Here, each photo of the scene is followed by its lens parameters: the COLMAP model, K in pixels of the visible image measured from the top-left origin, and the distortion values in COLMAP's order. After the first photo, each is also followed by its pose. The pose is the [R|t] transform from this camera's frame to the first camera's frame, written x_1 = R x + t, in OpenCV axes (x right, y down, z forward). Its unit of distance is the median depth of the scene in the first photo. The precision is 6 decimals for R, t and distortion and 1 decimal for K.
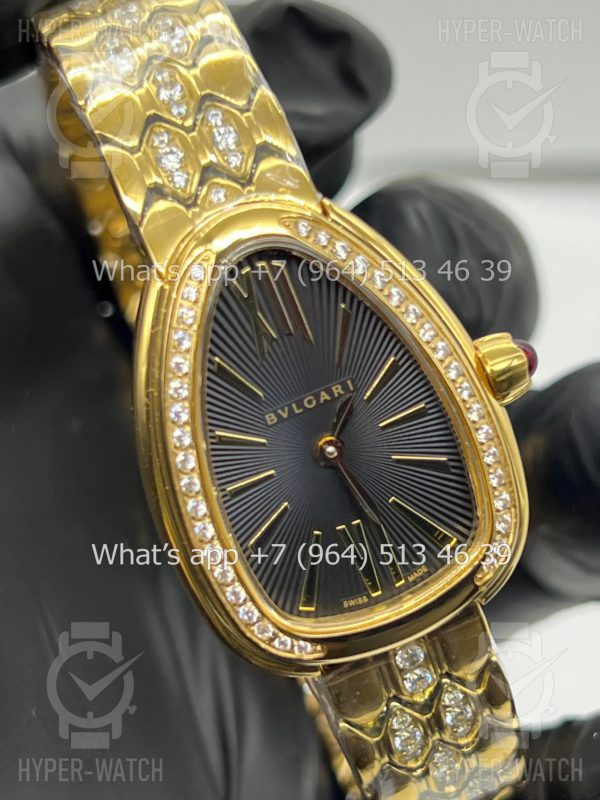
lens RADIAL K [[1801.5, 0, 278.0], [0, 1801.5, 401.7], [0, 0, 1]] dist [0.128670, 0.000000]
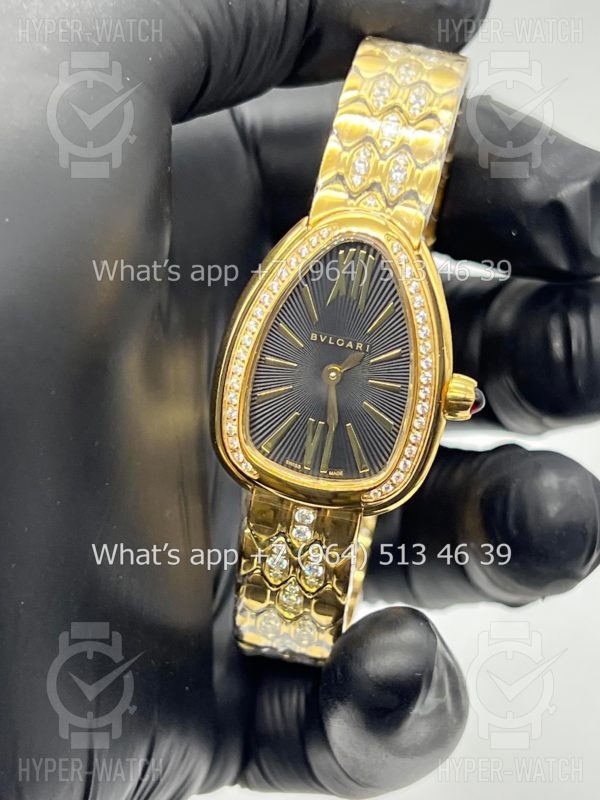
lens RADIAL K [[1801.5, 0, 308.8], [0, 1801.5, 392.3], [0, 0, 1]] dist [0.128670, 0.000000]
pose [[0.803584, 0.573335, -0.159811, 0.269647], [-0.572488, 0.818000, 0.055980, -0.036167], [0.162821, 0.046505, 0.985559, -0.548129]]
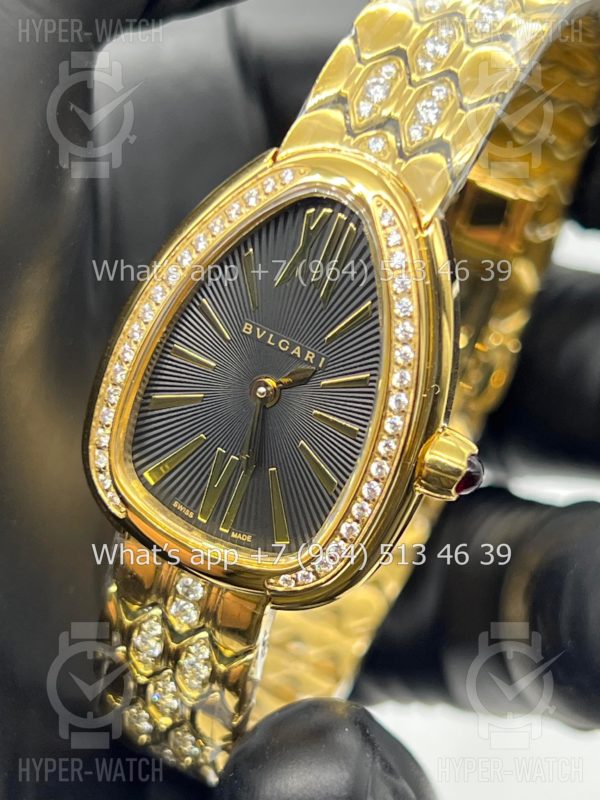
lens RADIAL K [[1801.5, 0, 297.3], [0, 1801.5, 419.8], [0, 0, 1]] dist [0.128670, 0.000000]
pose [[0.627623, 0.728890, -0.273513, 0.335070], [-0.711510, 0.679631, 0.178480, -0.159970], [0.315980, 0.082589, 0.945164, 0.024536]]
